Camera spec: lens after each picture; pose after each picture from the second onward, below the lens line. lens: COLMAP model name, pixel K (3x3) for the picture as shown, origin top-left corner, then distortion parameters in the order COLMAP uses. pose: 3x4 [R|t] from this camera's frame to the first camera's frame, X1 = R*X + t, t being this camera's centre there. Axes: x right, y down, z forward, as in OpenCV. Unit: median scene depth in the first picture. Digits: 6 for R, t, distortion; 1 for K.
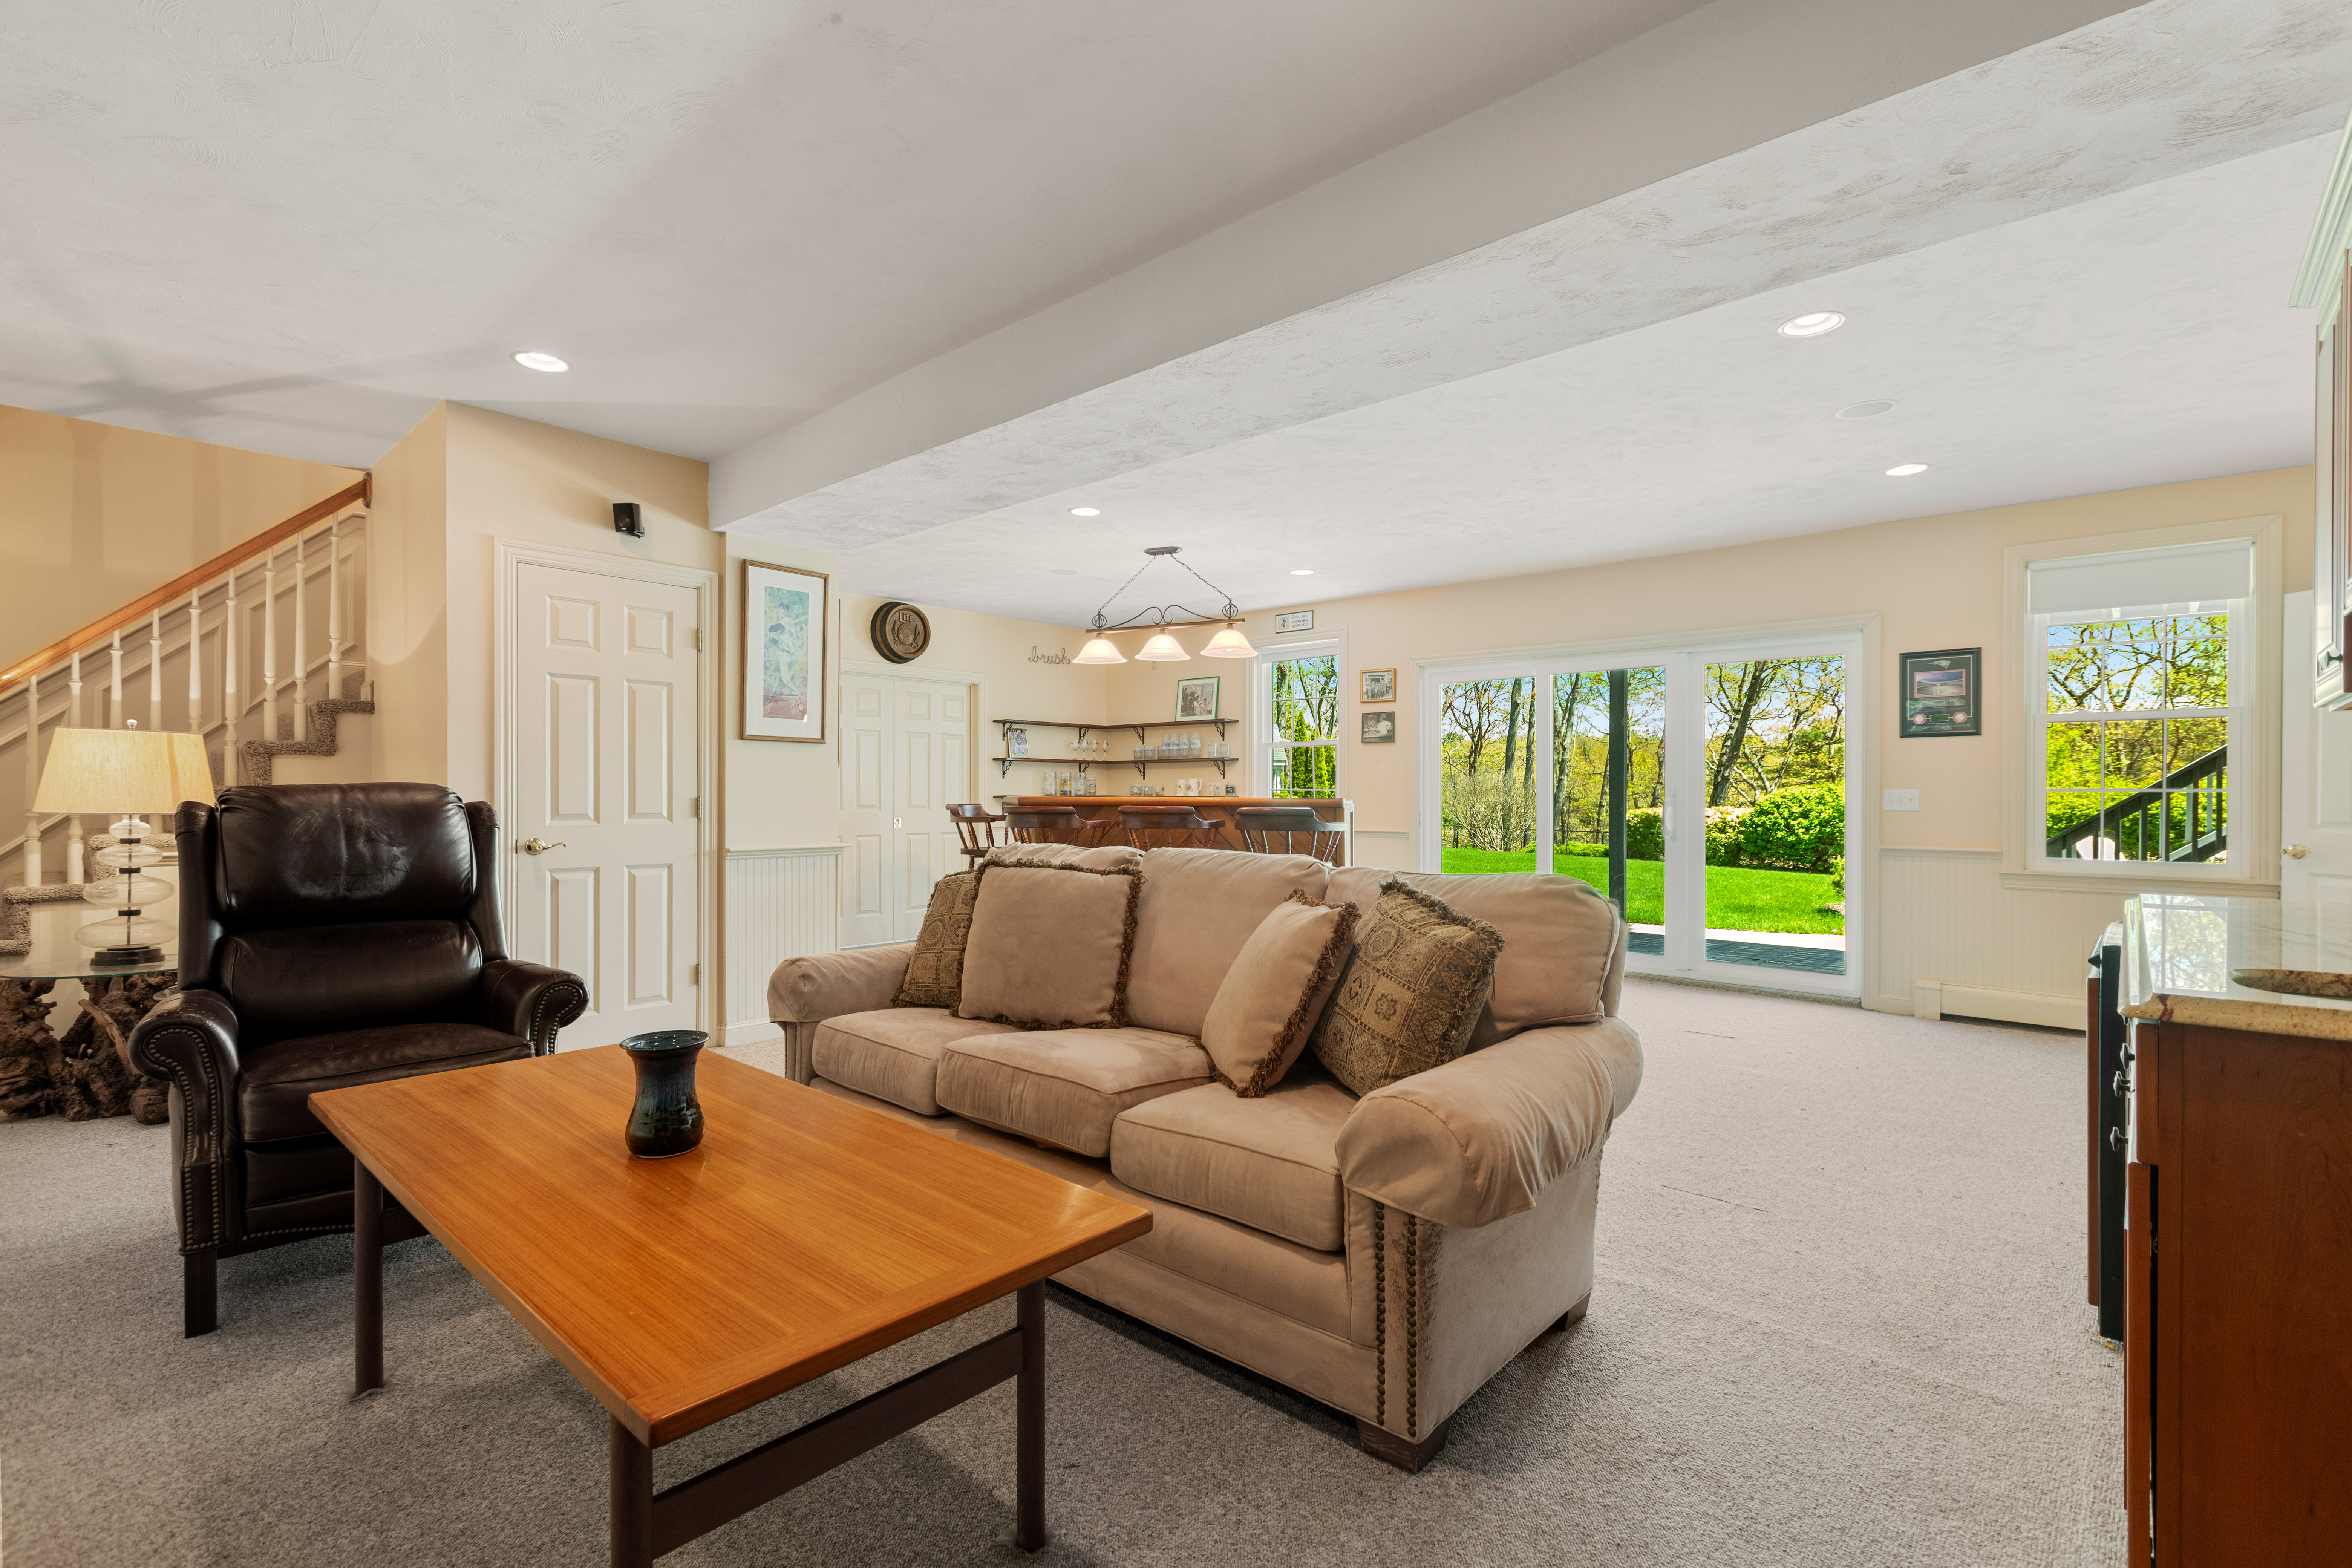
lens RADIAL K [[1057.9, 0, 1160.5], [0, 1057.9, 791.5], [0, 0, 1]] dist [0.002324, 0.000890]
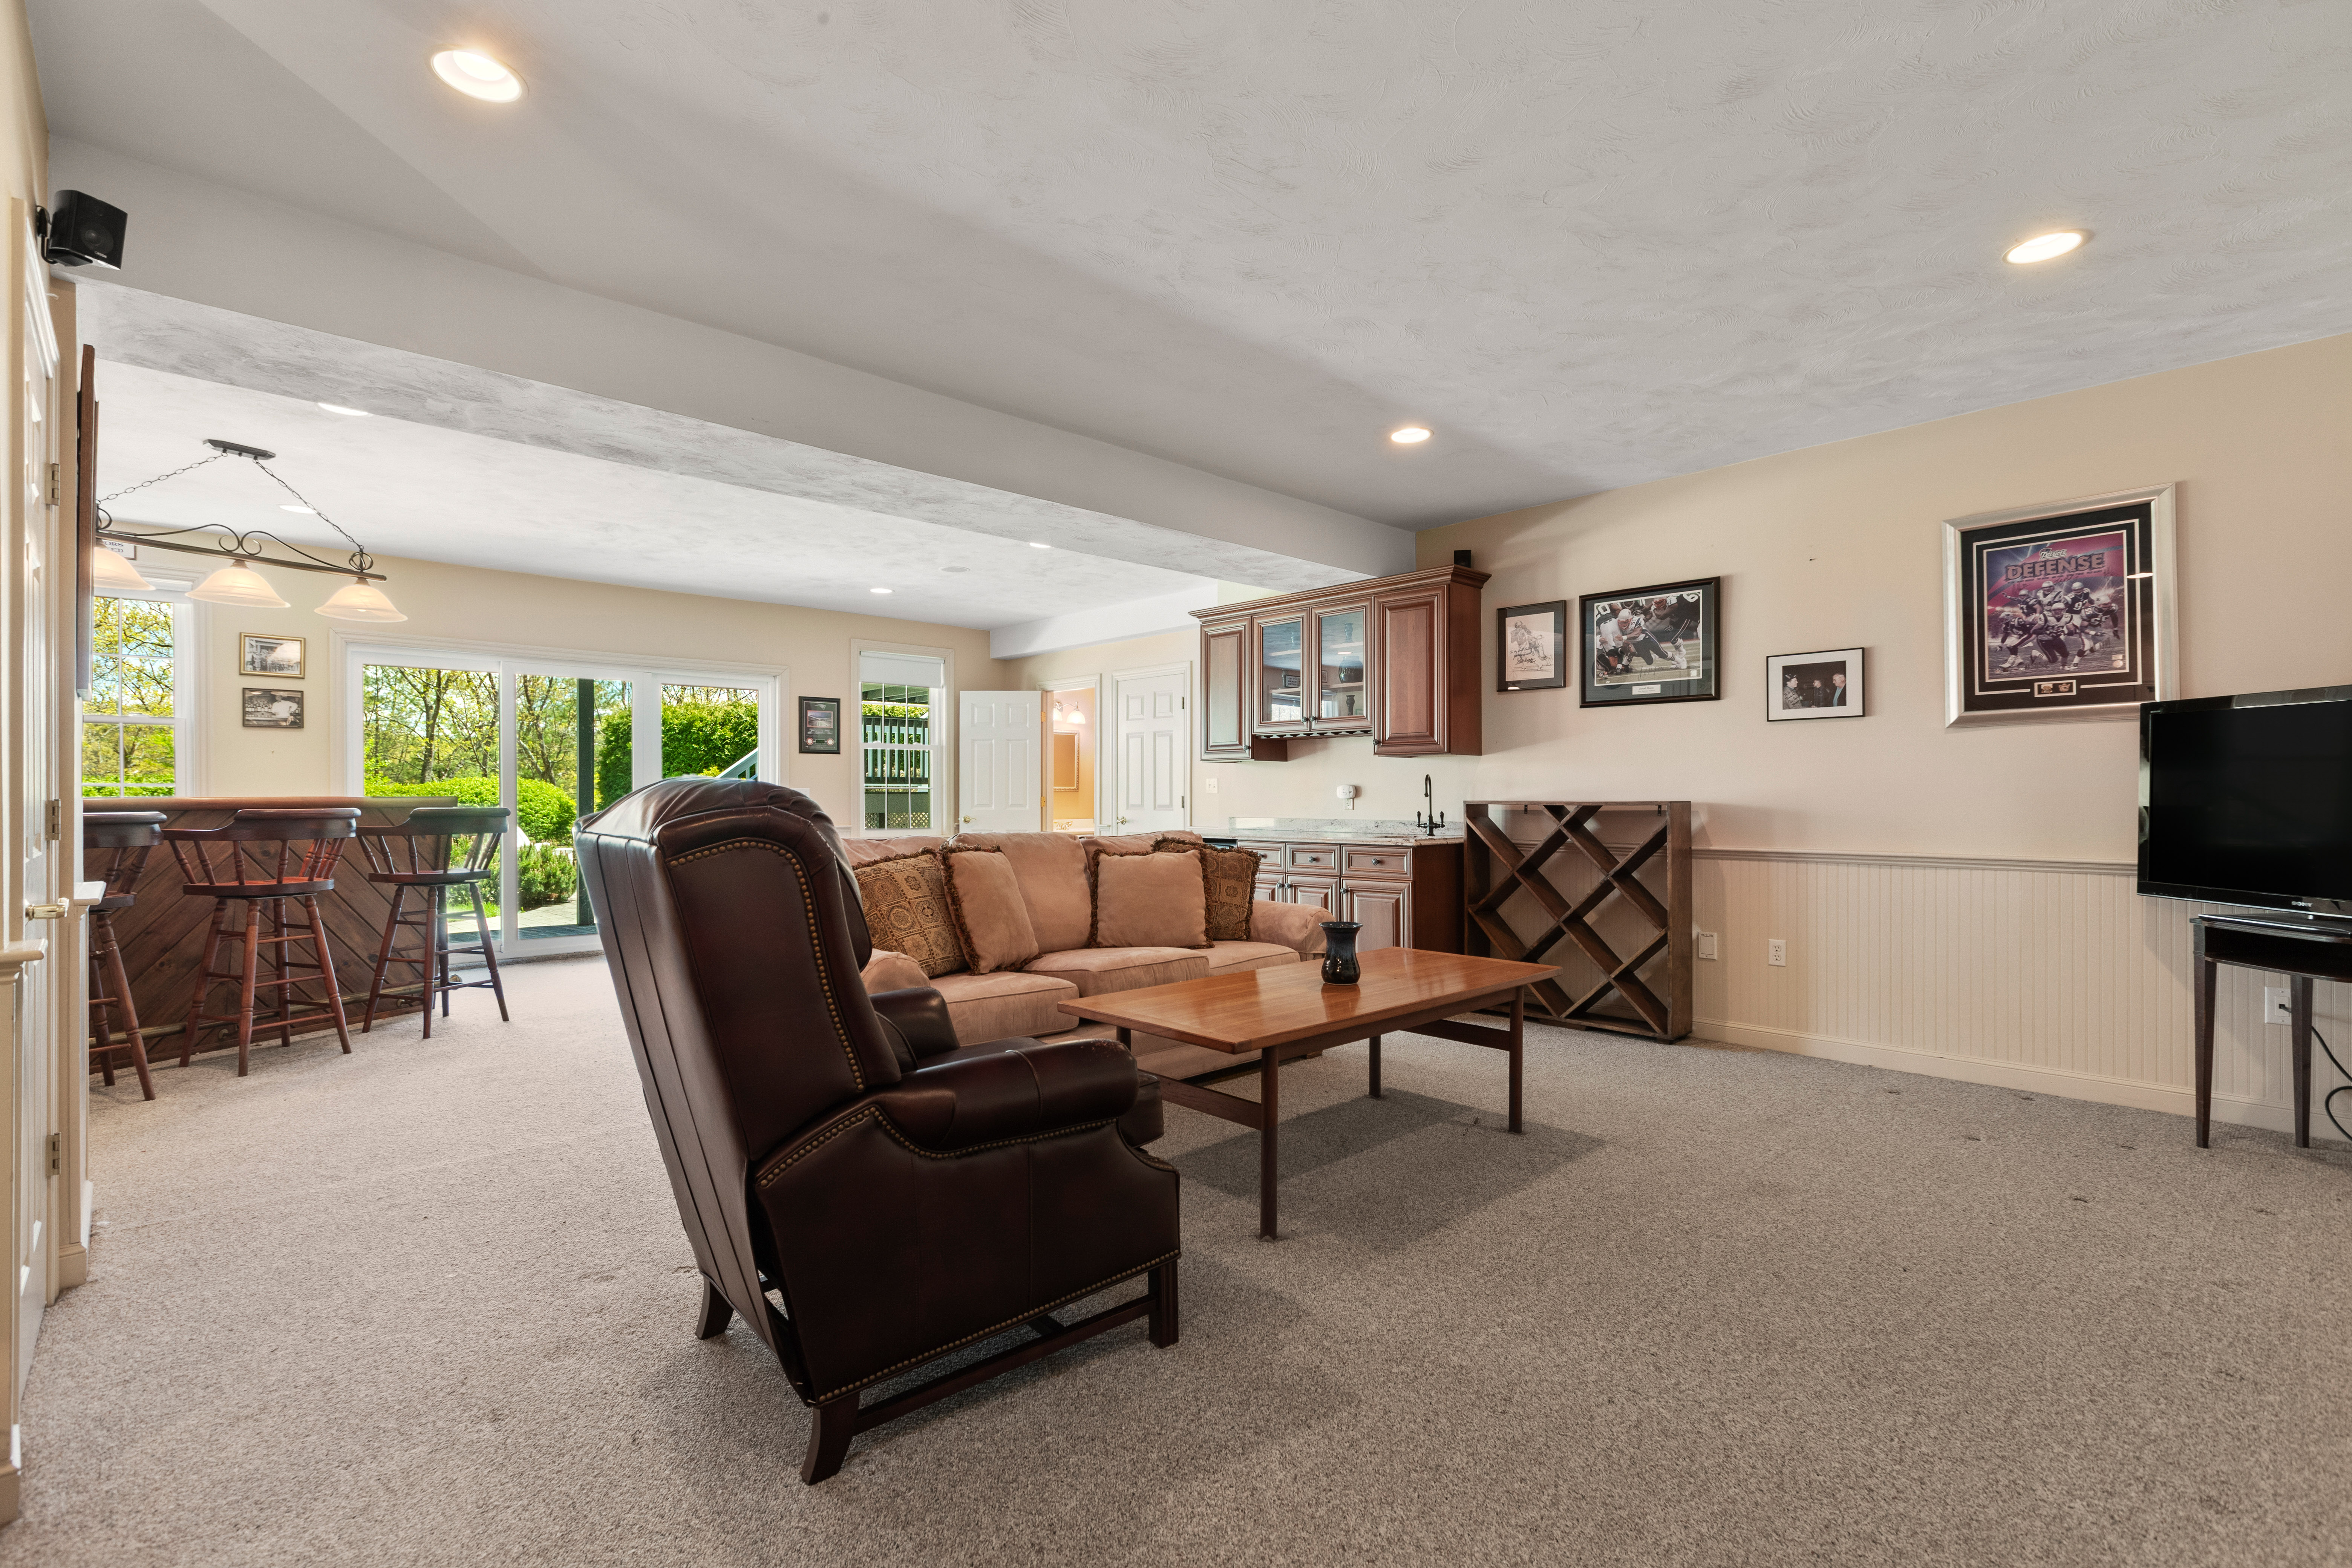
lens RADIAL K [[1057.9, 0, 1160.5], [0, 1057.9, 791.5], [0, 0, 1]] dist [0.002324, 0.000890]
pose [[0.097792, -0.001469, 0.995206, -0.730112], [-0.001801, 0.999997, 0.001653, -0.000555], [-0.995205, -0.001954, 0.097789, 0.352206]]
